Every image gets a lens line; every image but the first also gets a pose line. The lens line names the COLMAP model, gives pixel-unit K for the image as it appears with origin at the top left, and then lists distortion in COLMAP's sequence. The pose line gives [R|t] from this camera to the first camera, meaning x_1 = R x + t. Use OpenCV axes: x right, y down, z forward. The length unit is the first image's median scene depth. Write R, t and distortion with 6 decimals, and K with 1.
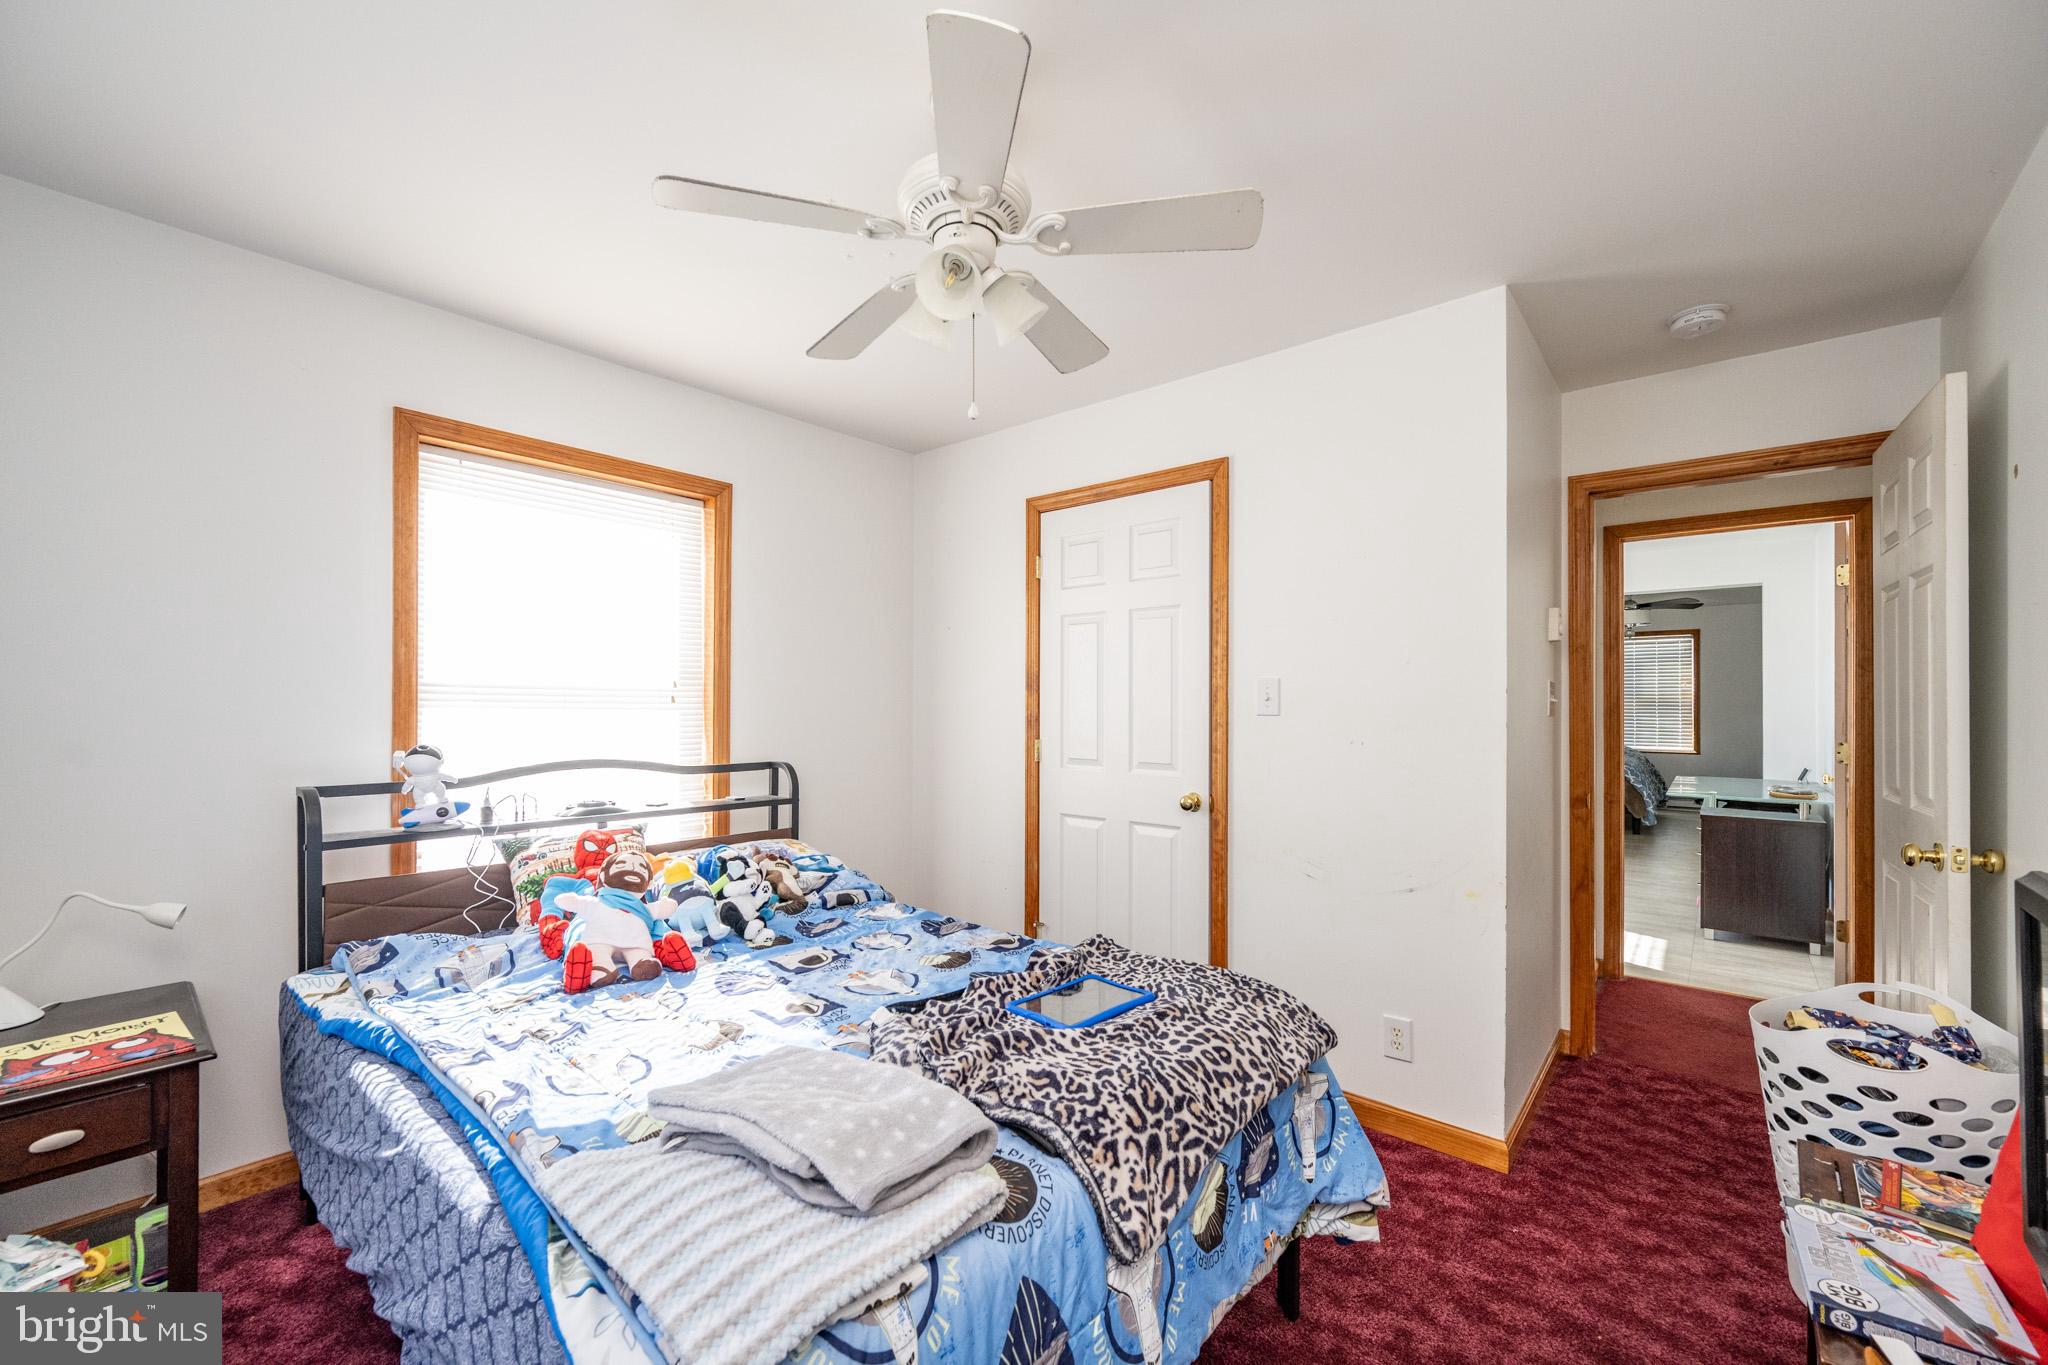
lens RADIAL K [[810.9, 0, 1021.8], [0, 810.9, 697.7], [0, 0, 1]] dist [-0.000772, -0.000053]
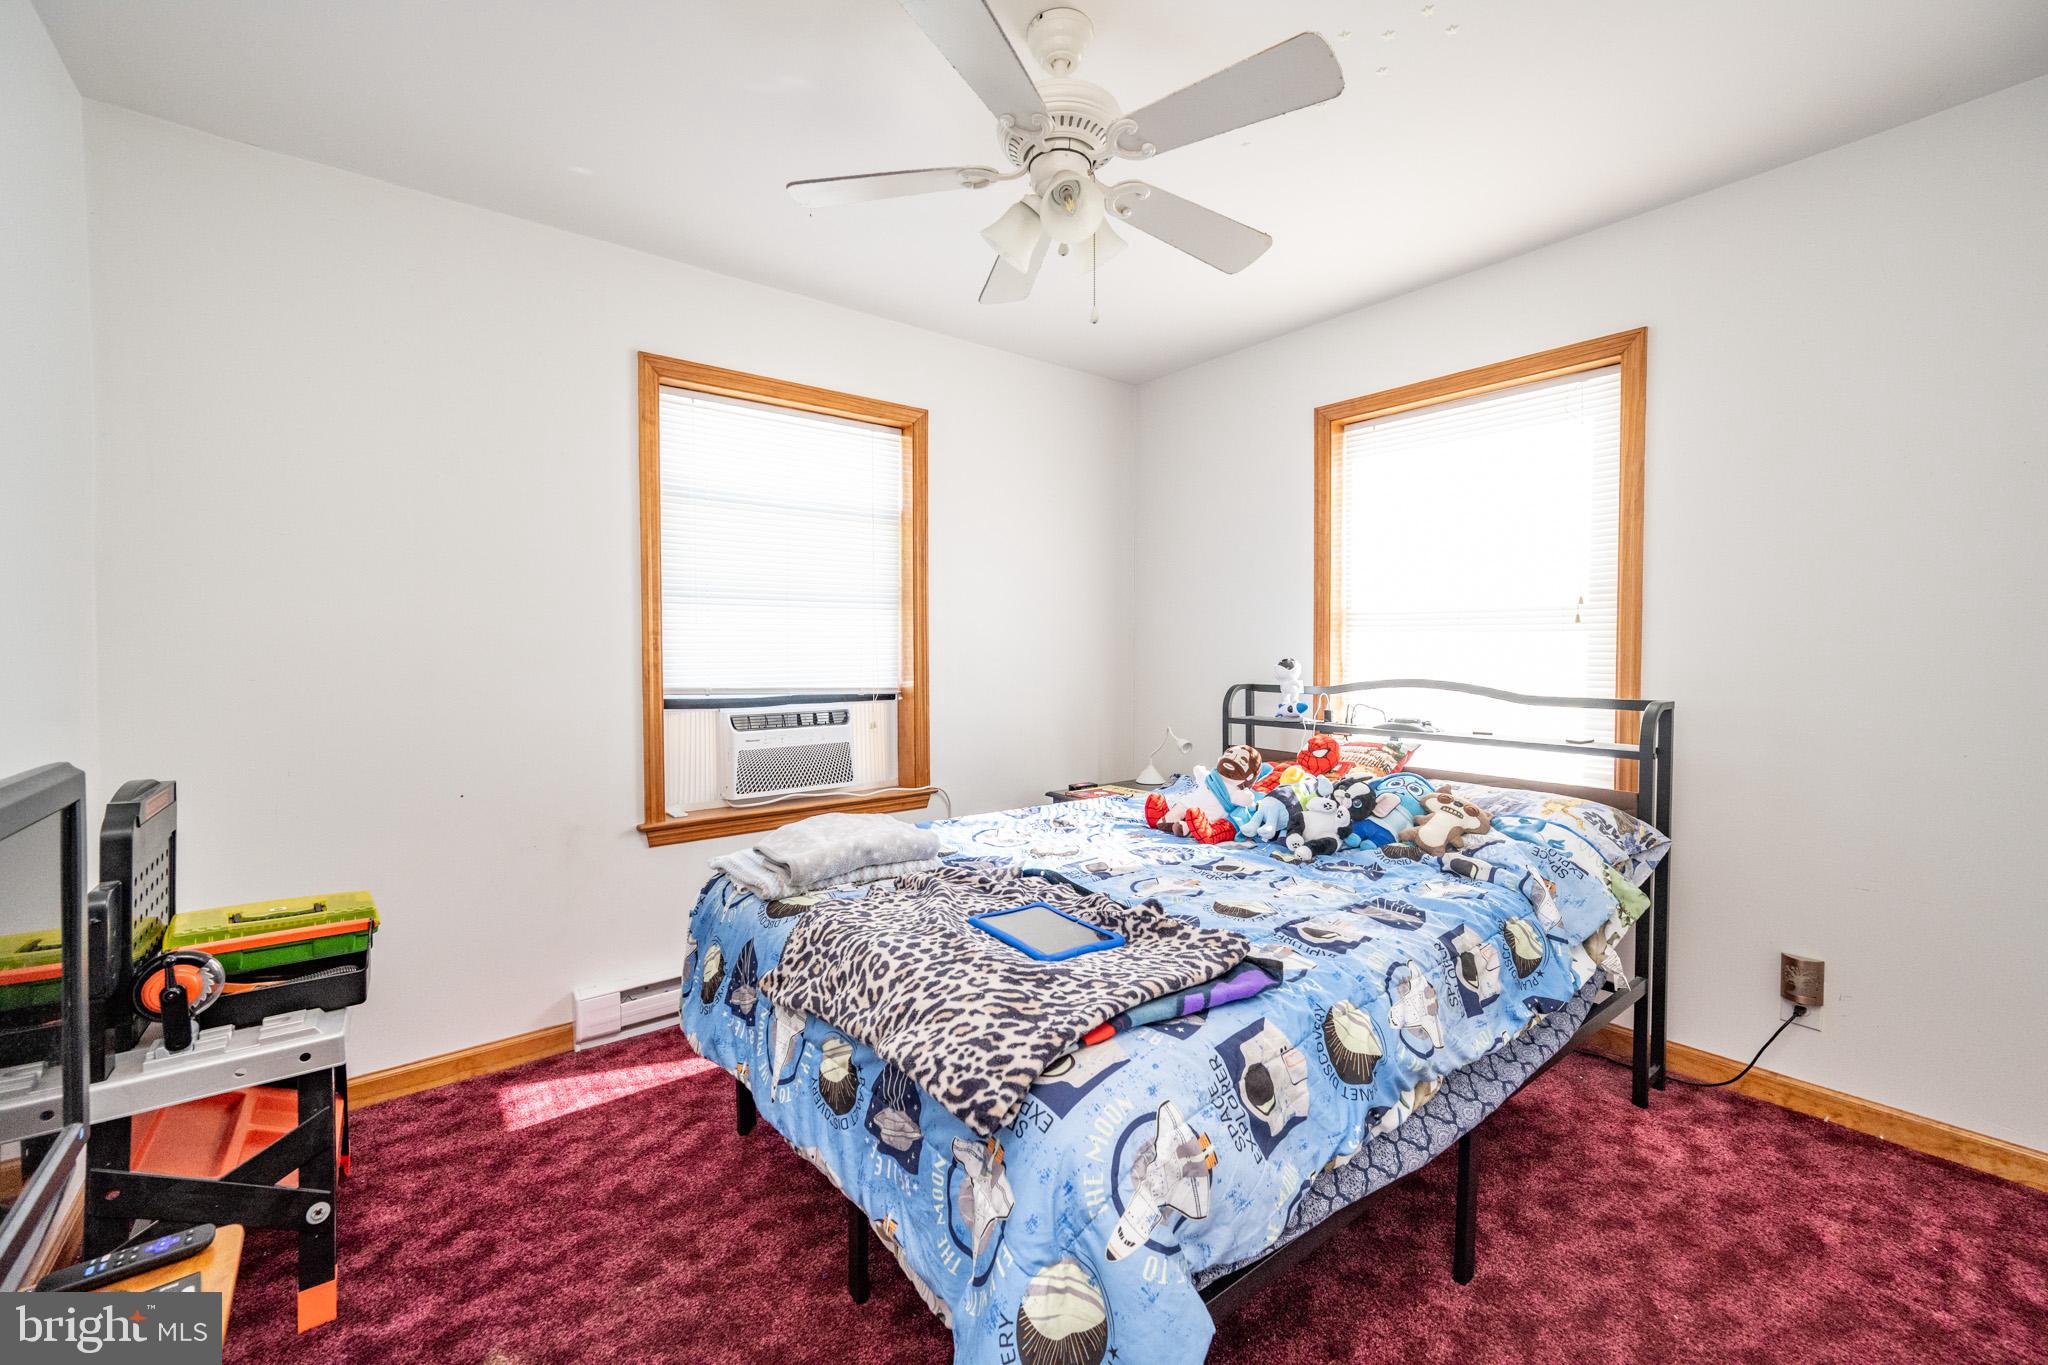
lens RADIAL K [[840.4, 0, 1017.3], [0, 840.4, 673.0], [0, 0, 1]] dist [-0.000388, -0.000269]
pose [[-0.197775, 0.025399, -0.979918, 0.836164], [0.011651, 0.999655, 0.023559, 0.052485], [0.980178, -0.006758, -0.198003, 0.970085]]
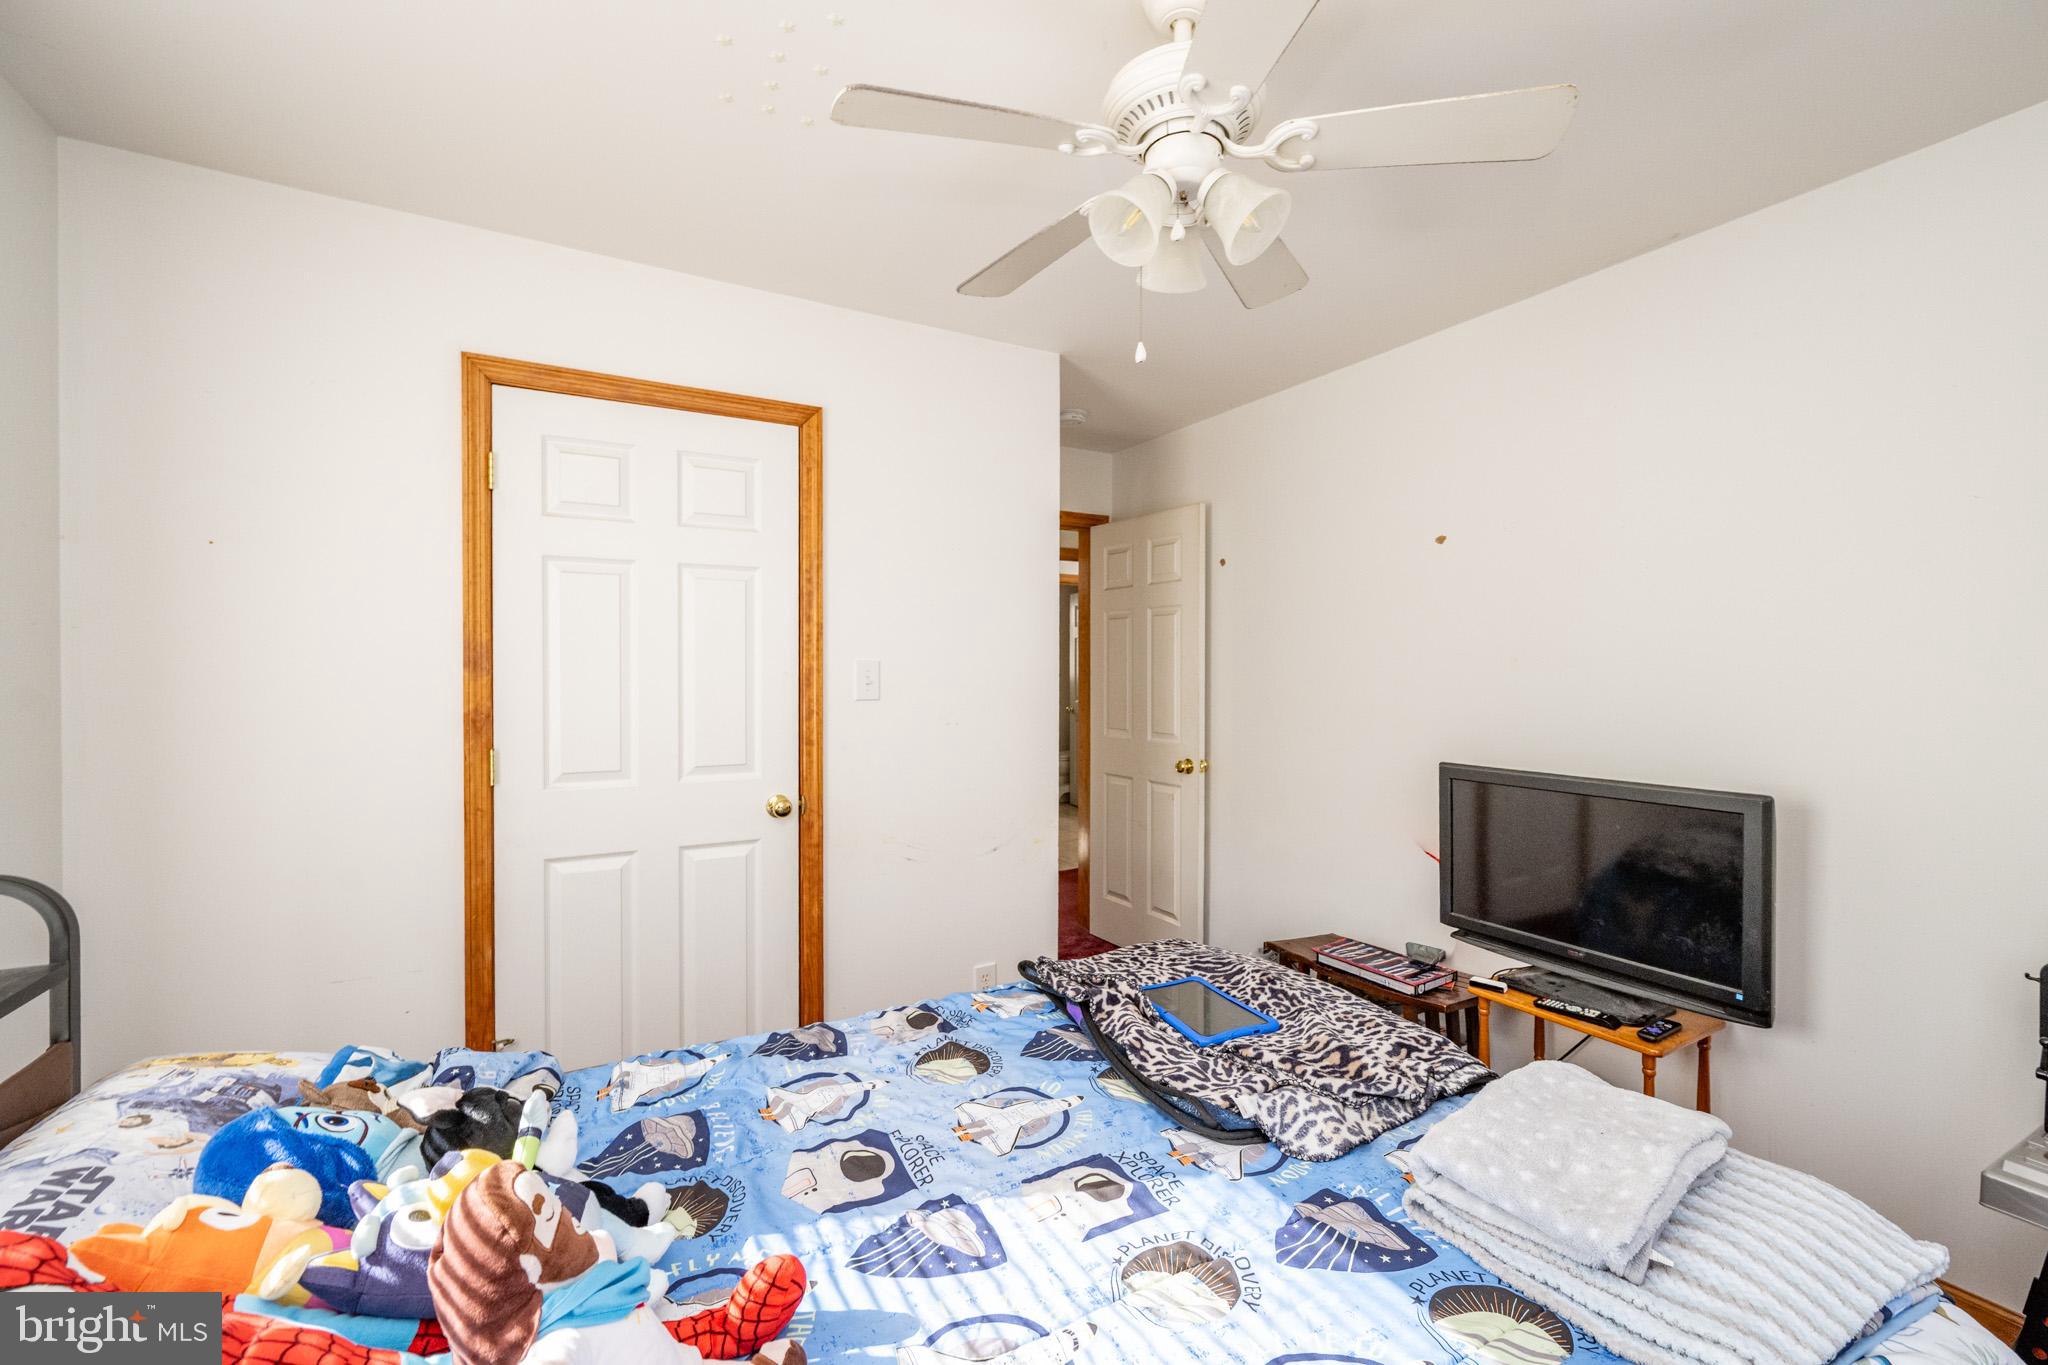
lens RADIAL K [[840.9, 0, 1027.6], [0, 840.9, 673.6], [0, 0, 1]] dist [0.000252, 0.000220]
pose [[0.349005, -0.008016, 0.937087, -0.788685], [-0.008205, 0.999899, 0.011609, -0.031321], [-0.937085, -0.011741, 0.348904, 0.705994]]
